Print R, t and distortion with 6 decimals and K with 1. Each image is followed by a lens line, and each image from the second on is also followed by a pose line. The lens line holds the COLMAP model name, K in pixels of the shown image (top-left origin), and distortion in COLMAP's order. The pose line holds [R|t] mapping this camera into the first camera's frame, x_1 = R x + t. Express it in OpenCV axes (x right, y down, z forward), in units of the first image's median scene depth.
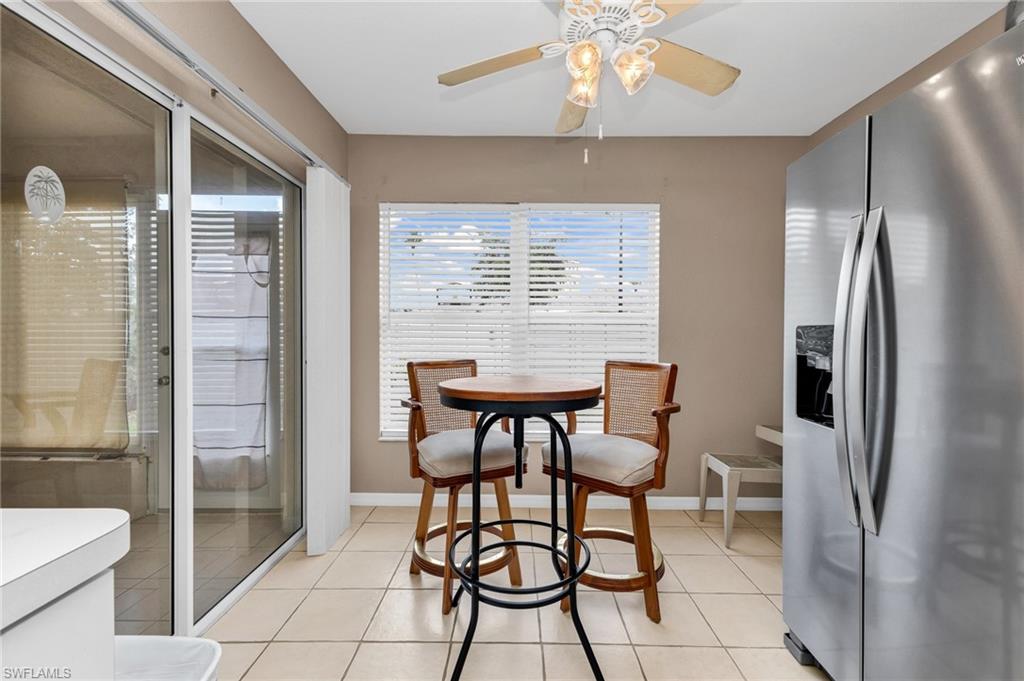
lens RADIAL K [[455.2, 0, 506.9], [0, 455.2, 334.2], [0, 0, 1]] dist [0.004480, 0.000259]
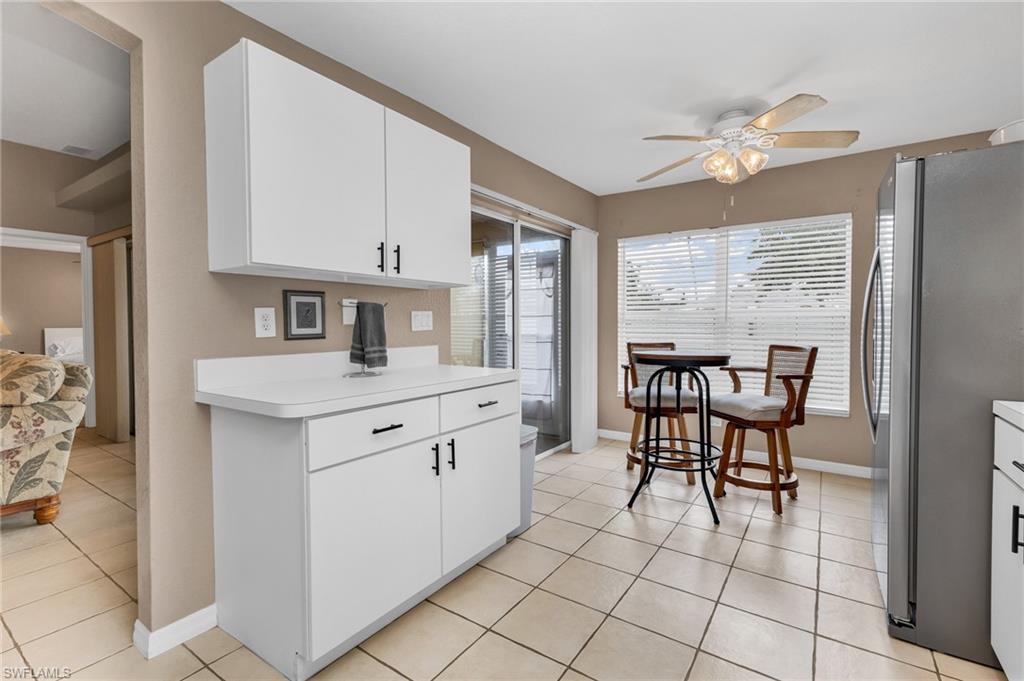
lens RADIAL K [[455.2, 0, 506.9], [0, 455.2, 334.2], [0, 0, 1]] dist [0.004480, 0.000259]
pose [[0.832776, 0.007741, -0.553556, 0.360617], [0.000749, 0.999886, 0.015109, 0.007224], [0.553609, -0.012997, 0.832675, -0.665670]]
